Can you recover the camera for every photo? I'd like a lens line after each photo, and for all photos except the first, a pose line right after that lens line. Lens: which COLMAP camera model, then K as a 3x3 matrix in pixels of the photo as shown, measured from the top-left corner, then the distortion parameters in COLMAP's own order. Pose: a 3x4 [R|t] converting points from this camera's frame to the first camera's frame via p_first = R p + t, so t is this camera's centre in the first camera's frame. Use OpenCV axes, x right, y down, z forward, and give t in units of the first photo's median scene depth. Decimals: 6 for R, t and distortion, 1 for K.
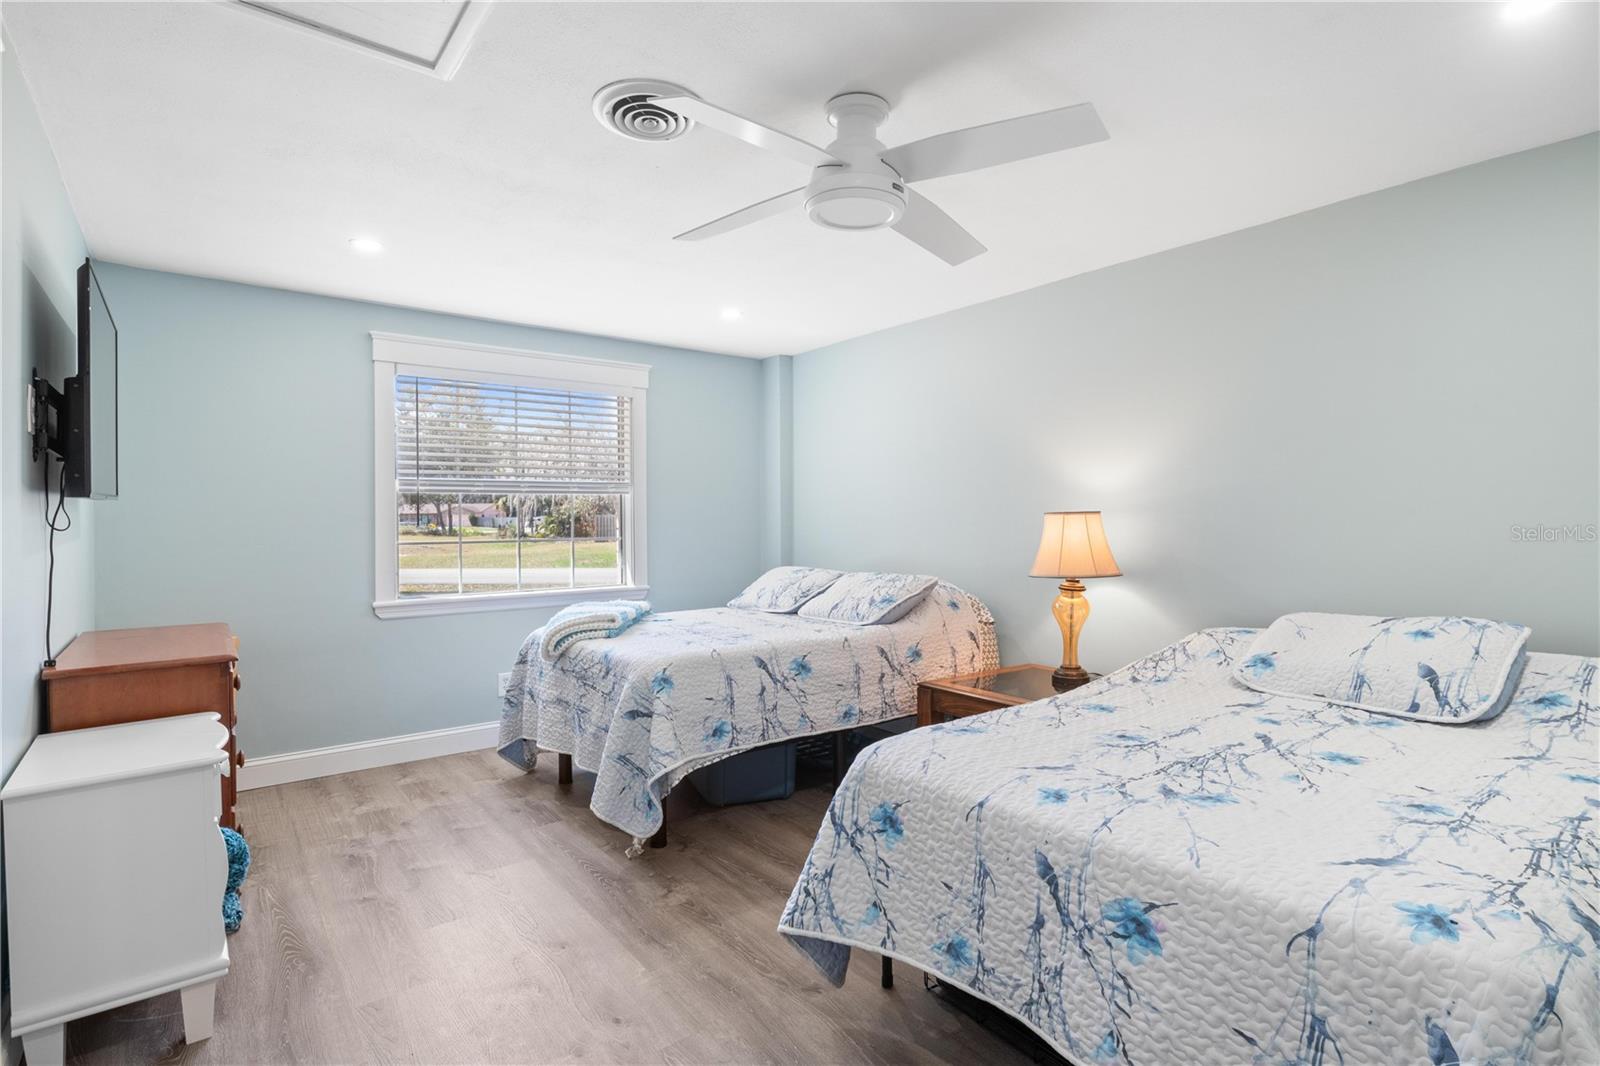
lens RADIAL K [[799.2, 0, 810.0], [0, 799.2, 524.3], [0, 0, 1]] dist [-0.002021, -0.004290]
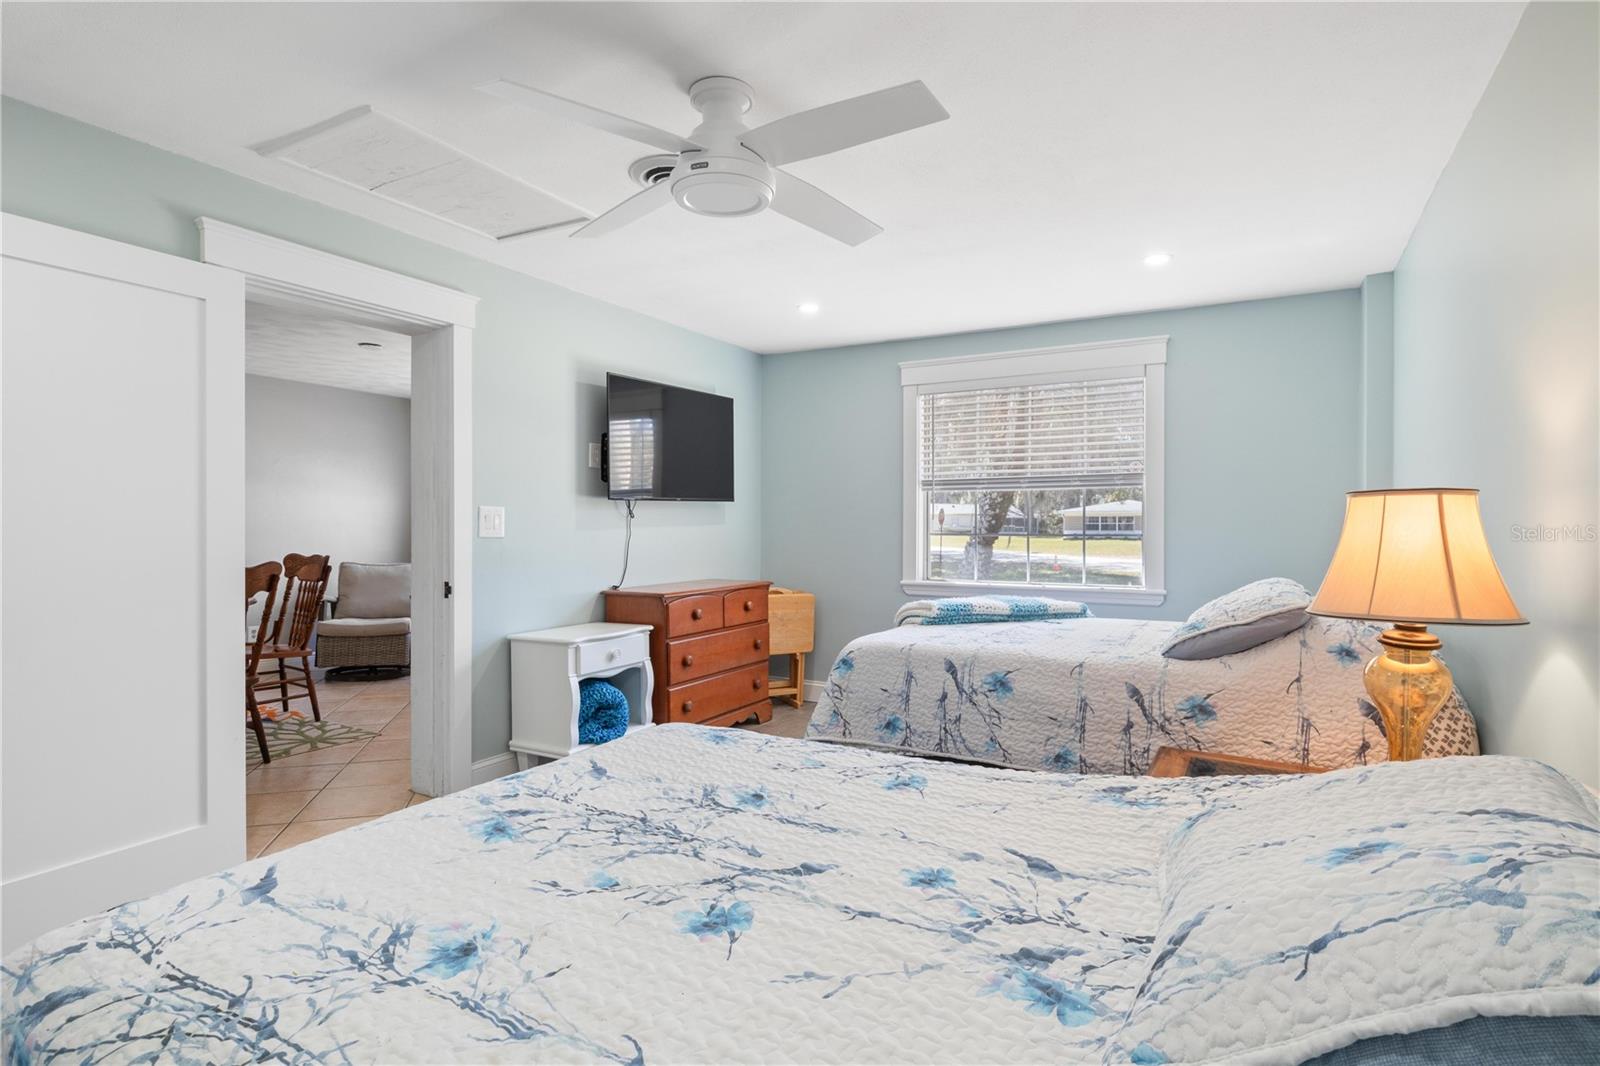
lens RADIAL K [[799.2, 0, 809.2], [0, 799.2, 532.5], [0, 0, 1]] dist [-0.002021, -0.004290]
pose [[0.381347, 0.017146, -0.924273, 0.712714], [-0.009702, 0.999847, 0.014545, 0.007858], [0.924381, 0.003420, 0.381456, 0.500455]]
